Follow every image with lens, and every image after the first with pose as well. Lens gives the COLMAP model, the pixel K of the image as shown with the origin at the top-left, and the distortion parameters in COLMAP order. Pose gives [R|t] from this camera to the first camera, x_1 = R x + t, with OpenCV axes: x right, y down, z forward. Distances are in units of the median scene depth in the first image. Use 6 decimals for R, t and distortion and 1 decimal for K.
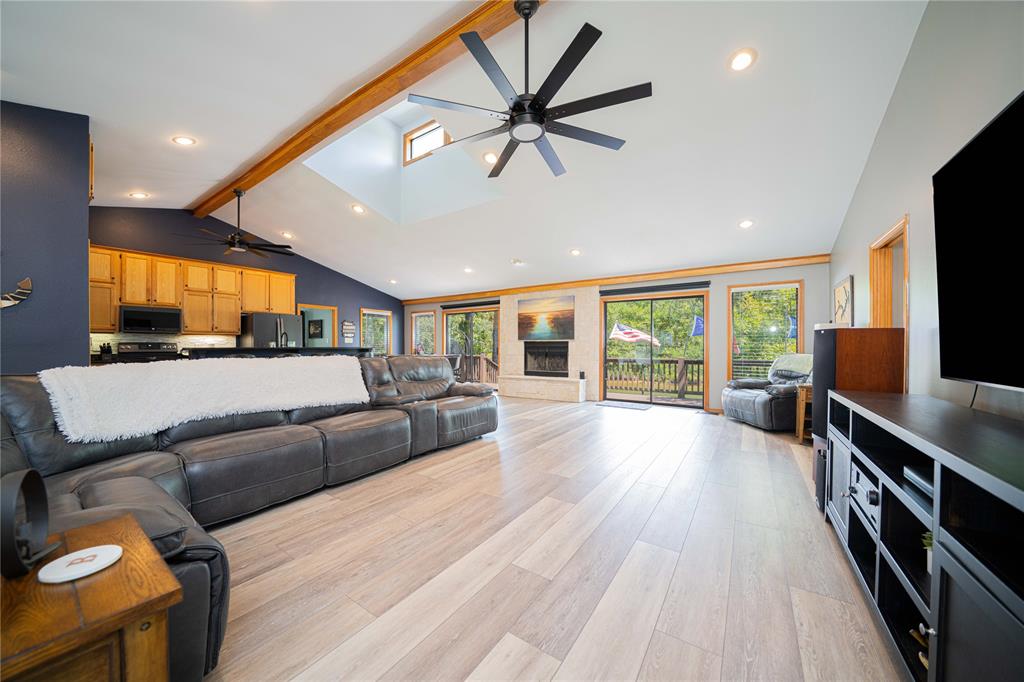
lens RADIAL K [[357.1, 0, 504.3], [0, 357.1, 348.8], [0, 0, 1]] dist [-0.011654, 0.000026]
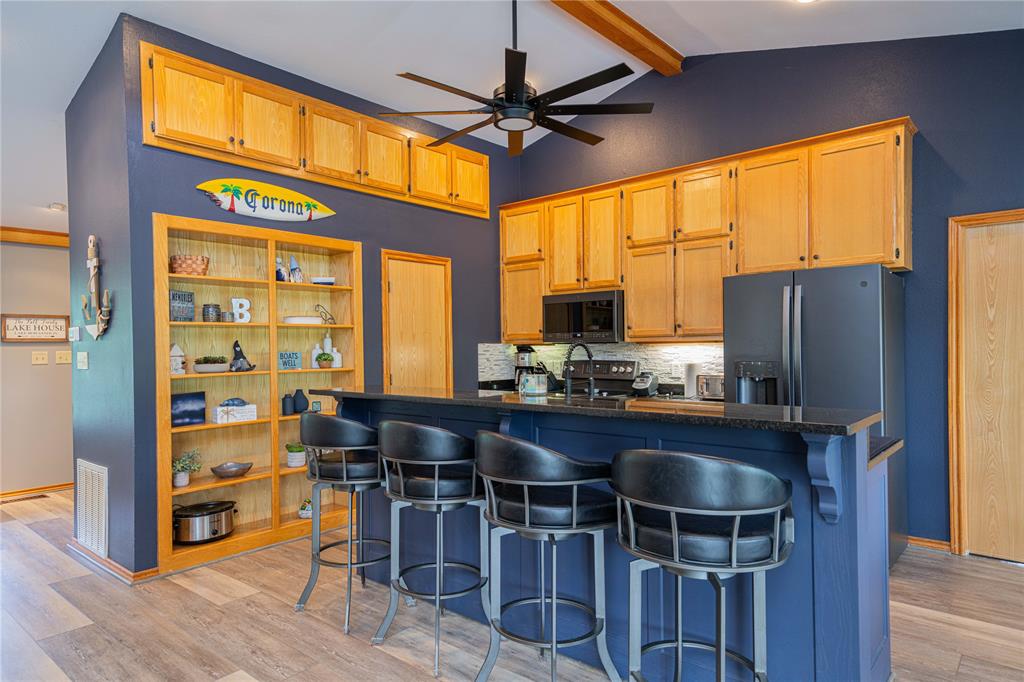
lens RADIAL K [[619.9, 0, 504.4], [0, 619.9, 351.7], [0, 0, 1]] dist [0.031471, 0.001232]
pose [[-0.108876, 0.013135, -0.993969, -0.162681], [0.007465, 0.999895, 0.012396, -0.086430], [0.994027, -0.006070, -0.108963, 1.911365]]
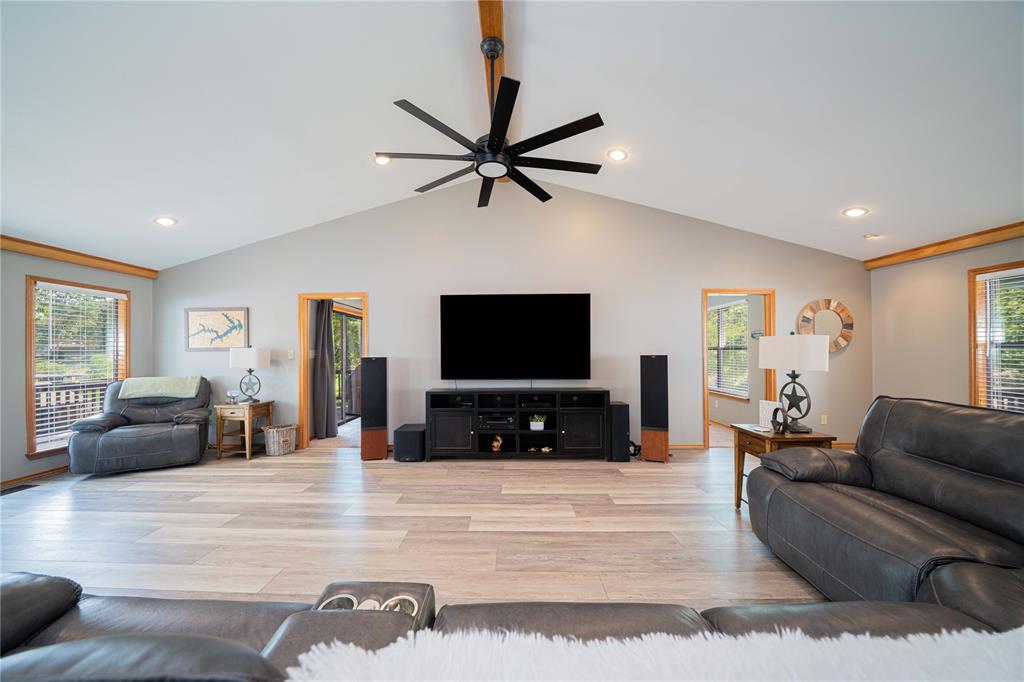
lens RADIAL K [[357.1, 0, 505.2], [0, 357.1, 348.2], [0, 0, 1]] dist [-0.011654, 0.000026]
pose [[-0.554483, 0.014791, 0.832064, -0.656295], [0.011353, 0.999883, -0.010209, -0.066482], [-0.832118, 0.003786, -0.554586, 1.256776]]
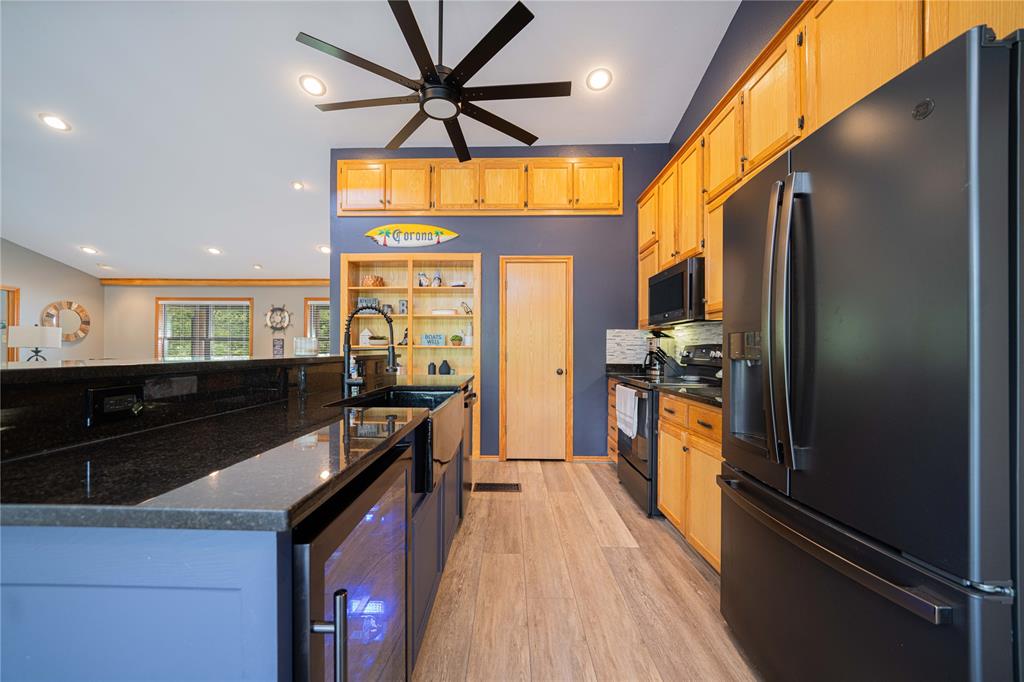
lens RADIAL K [[384.5, 0, 506.6], [0, 384.5, 350.8], [0, 0, 1]] dist [-0.007572, 0.000758]
pose [[-0.832291, 0.000282, -0.554338, -1.057151], [-0.005493, 0.999947, 0.008756, -0.024853], [0.554311, 0.010333, -0.832245, 2.535094]]
